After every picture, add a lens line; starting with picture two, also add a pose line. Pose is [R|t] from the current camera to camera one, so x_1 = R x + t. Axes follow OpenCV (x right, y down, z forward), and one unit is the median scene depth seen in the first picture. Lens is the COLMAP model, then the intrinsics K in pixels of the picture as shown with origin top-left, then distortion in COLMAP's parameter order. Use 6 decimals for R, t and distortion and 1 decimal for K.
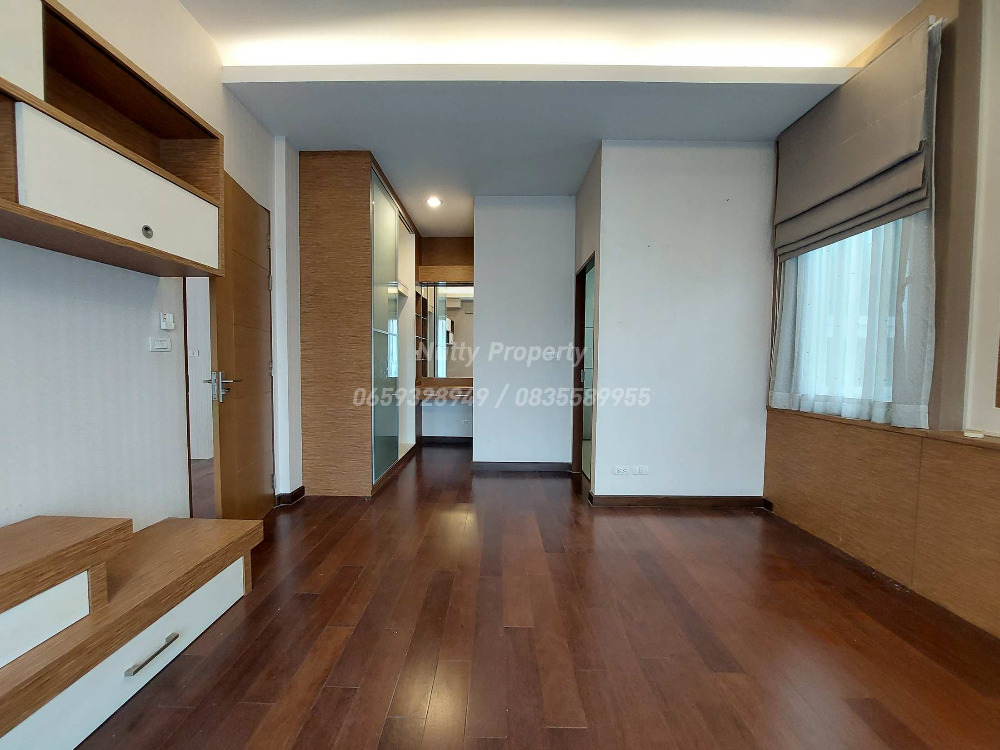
lens RADIAL K [[399.8, 0, 494.5], [0, 399.8, 380.2], [0, 0, 1]] dist [-0.017828, 0.000390]
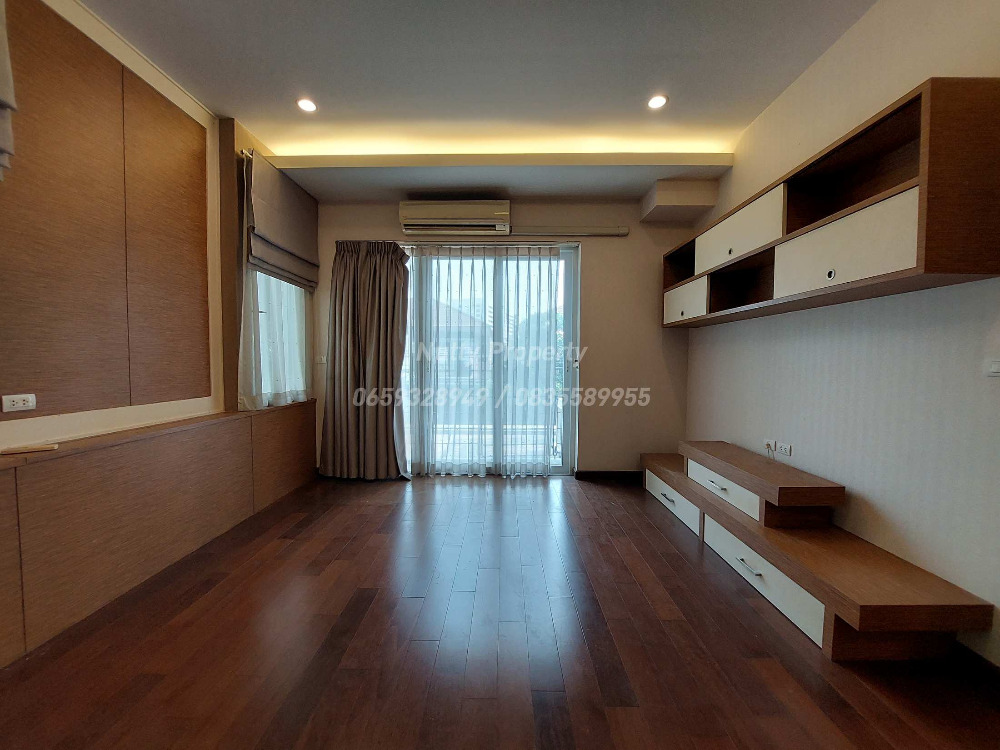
lens RADIAL K [[399.8, 0, 494.5], [0, 399.8, 380.2], [0, 0, 1]] dist [-0.017828, 0.000390]
pose [[-0.999791, -0.014226, 0.014711, 0.095340], [-0.012787, 0.995521, 0.093676, -0.131394], [-0.015977, 0.093469, -0.995494, 1.872655]]
